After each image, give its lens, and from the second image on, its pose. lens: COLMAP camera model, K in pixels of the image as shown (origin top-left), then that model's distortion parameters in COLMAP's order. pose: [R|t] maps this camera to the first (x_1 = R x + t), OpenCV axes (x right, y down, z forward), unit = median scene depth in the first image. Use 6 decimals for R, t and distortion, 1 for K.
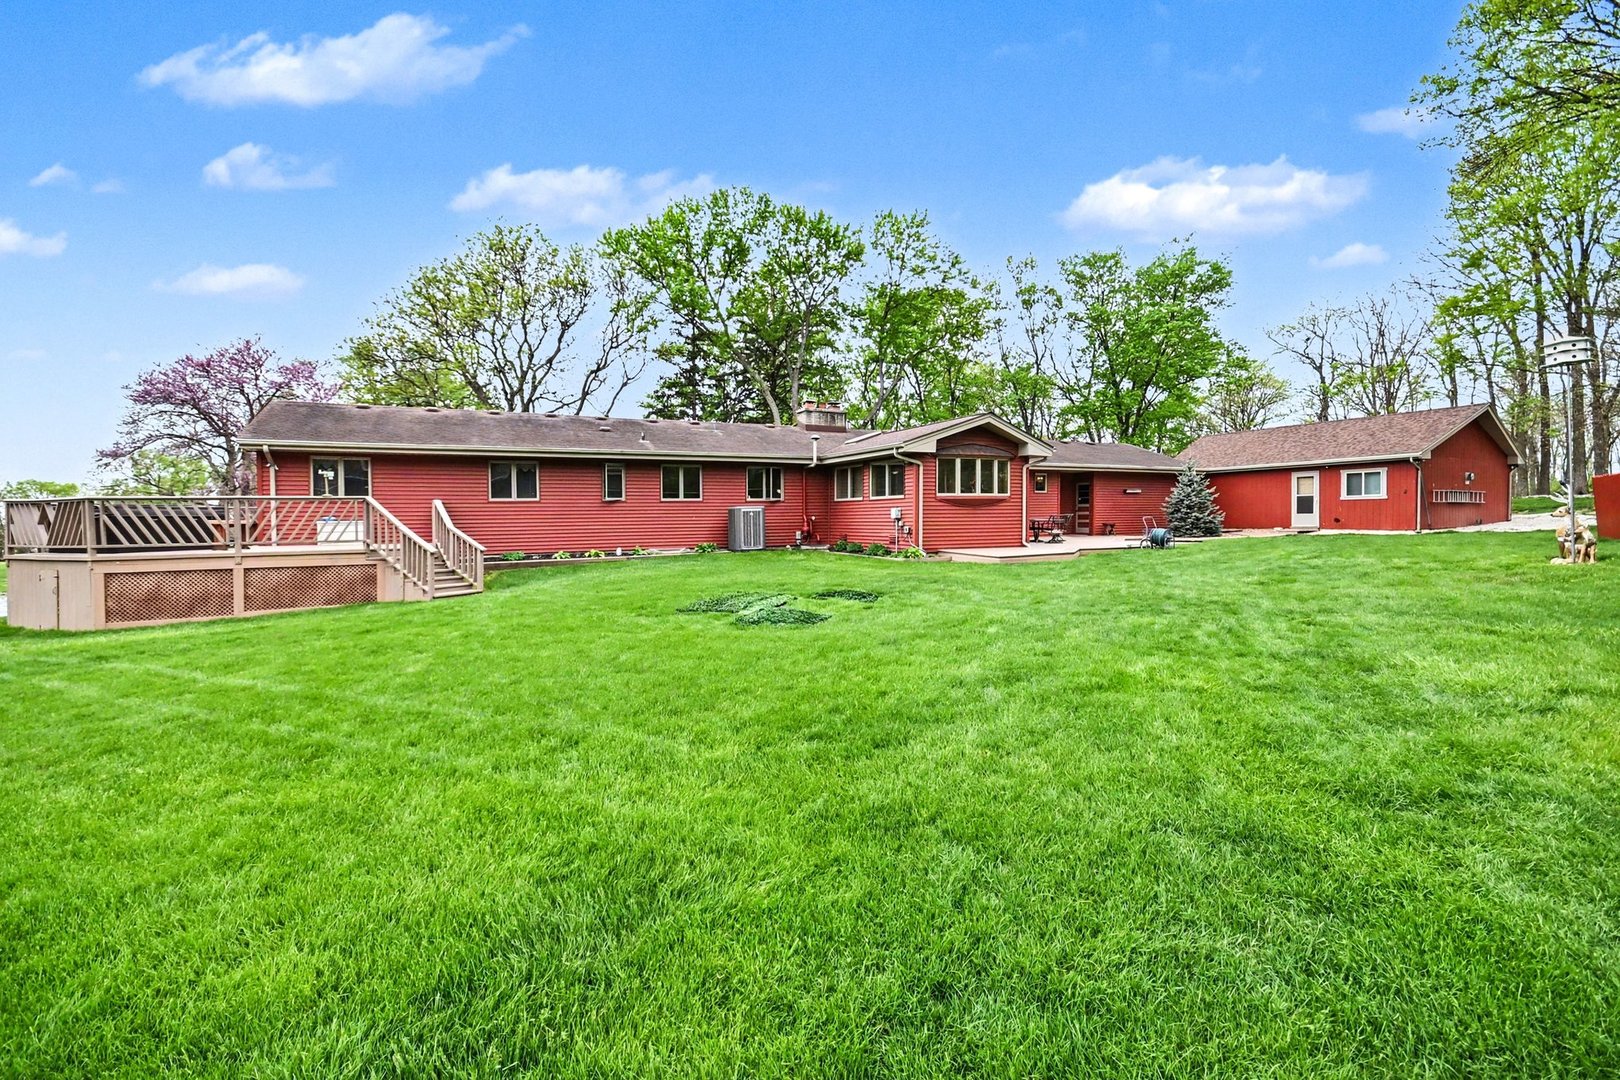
lens RADIAL K [[752.3, 0, 816.3], [0, 752.3, 554.5], [0, 0, 1]] dist [-0.000166, -0.000466]
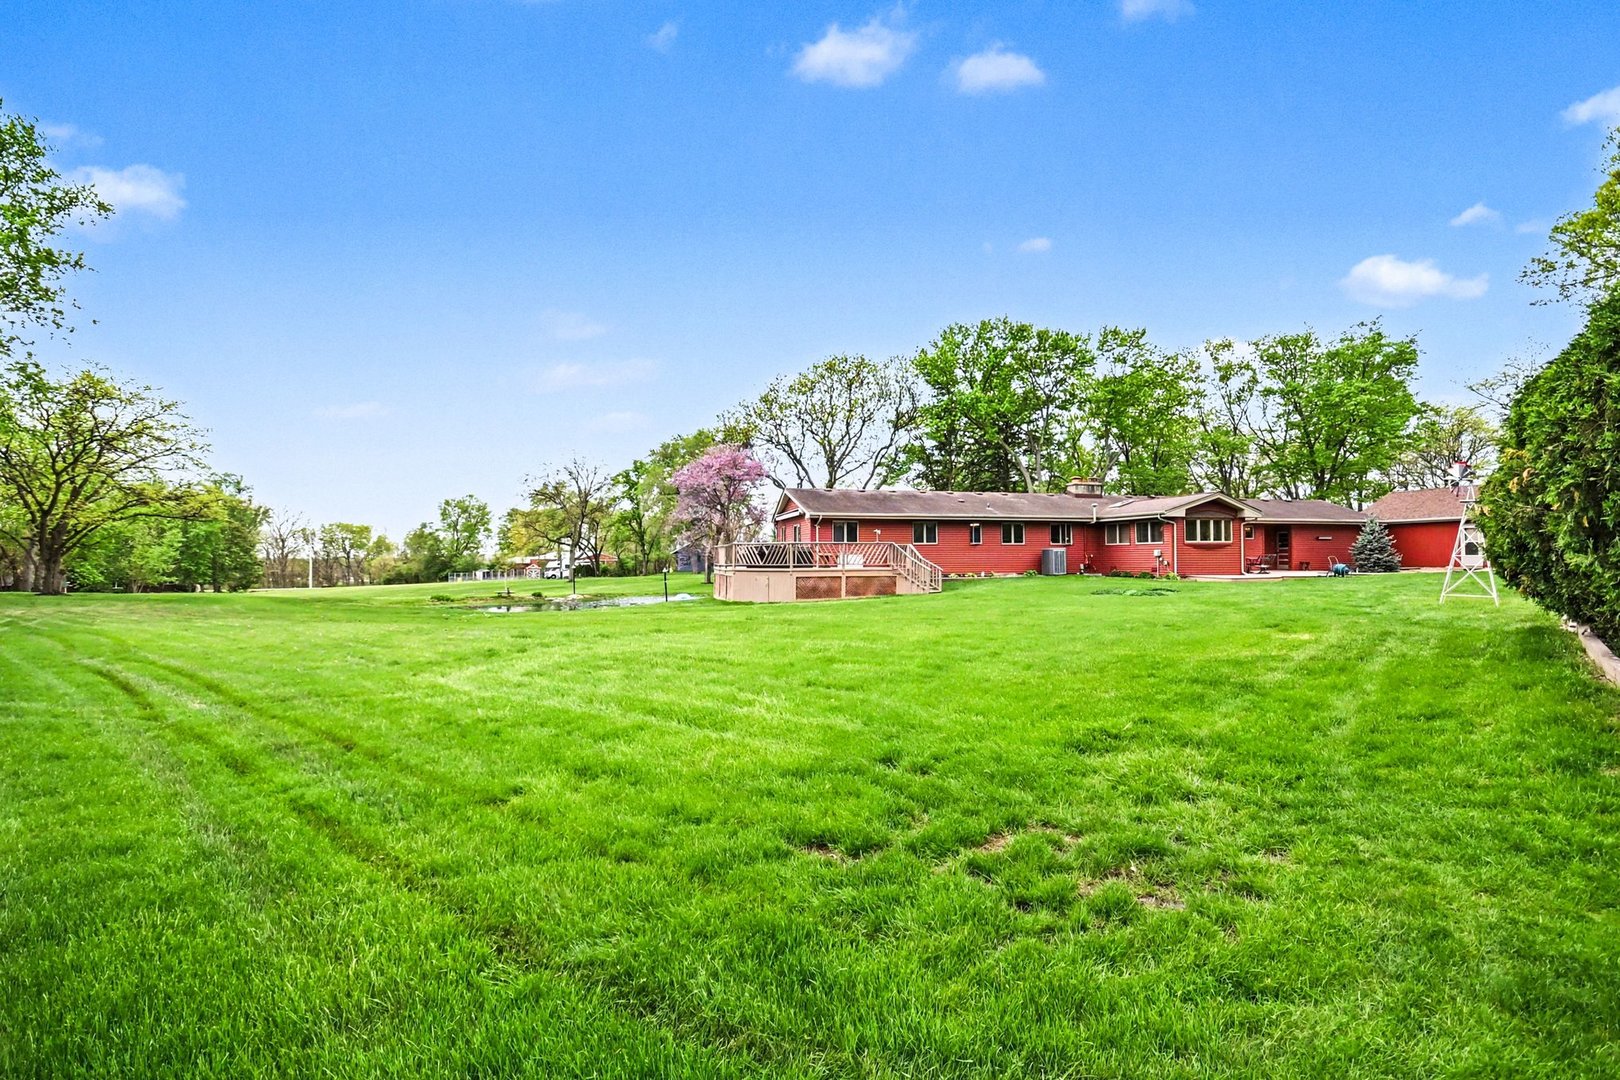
lens RADIAL K [[734.6, 0, 810.0], [0, 734.6, 540.0], [0, 0, 1]] dist [-0.002503, -0.000411]
pose [[0.974092, 0.002836, -0.226134, -0.189022], [-0.019190, 0.997352, -0.070153, 0.030809], [0.225336, 0.072675, 0.971567, -0.510573]]
